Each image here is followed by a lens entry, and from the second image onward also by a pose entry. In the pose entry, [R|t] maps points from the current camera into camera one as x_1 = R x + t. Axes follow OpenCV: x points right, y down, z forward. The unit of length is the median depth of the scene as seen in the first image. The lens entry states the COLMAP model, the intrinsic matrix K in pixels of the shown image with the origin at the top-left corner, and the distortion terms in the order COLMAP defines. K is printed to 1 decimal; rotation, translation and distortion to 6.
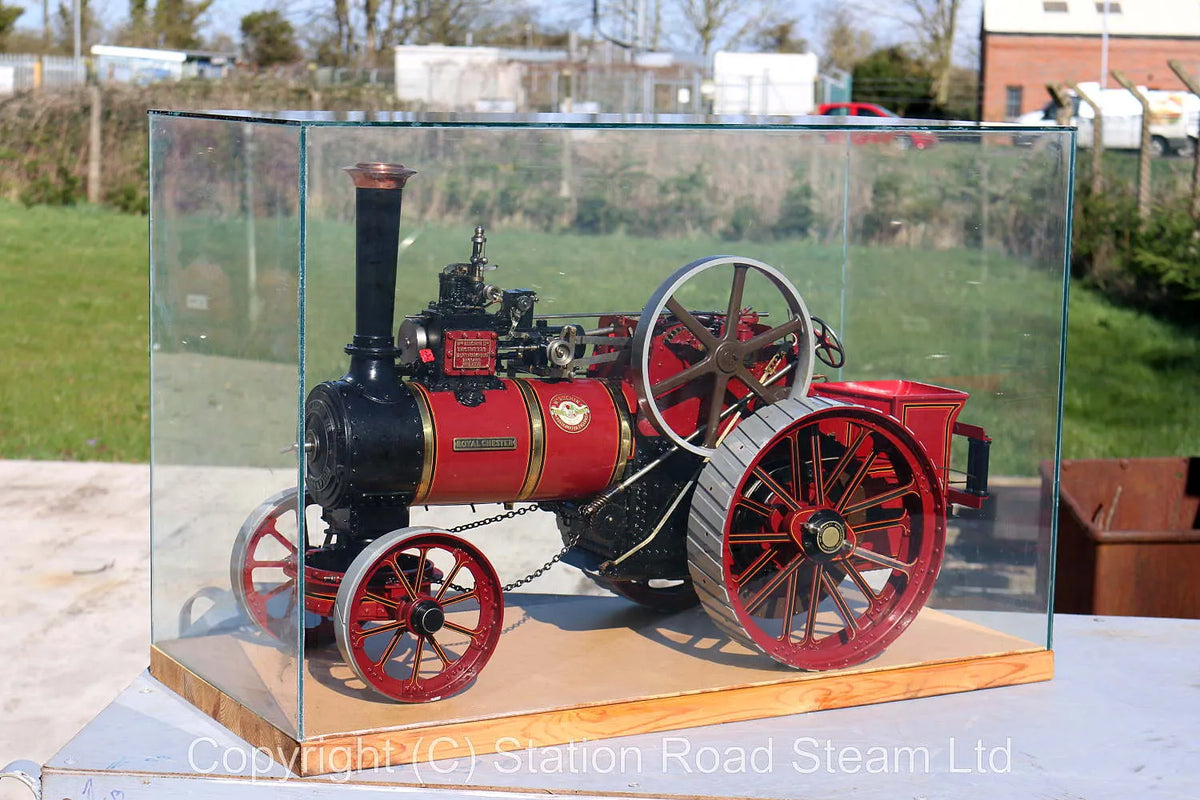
lens RADIAL K [[2769.5, 0, 600.0], [0, 2769.5, 400.0], [0, 0, 1]] dist [-0.049094, -0.315391]
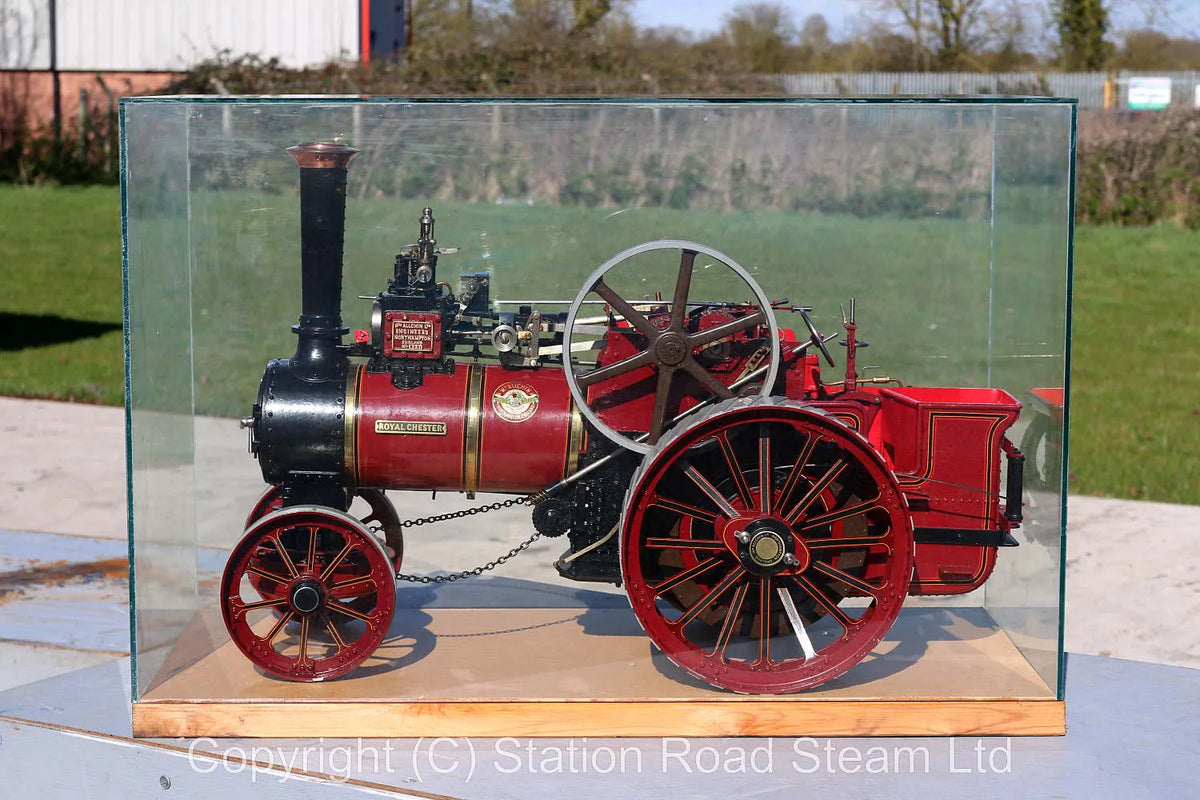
lens RADIAL K [[2985.7, 0, 600.0], [0, 2985.7, 400.0], [0, 0, 1]] dist [0.019856, -0.040840]
pose [[0.852870, 0.037255, -0.520792, 0.560047], [-0.047342, 0.998860, -0.006076, 0.009086], [0.519972, 0.029837, 0.853662, 0.128481]]
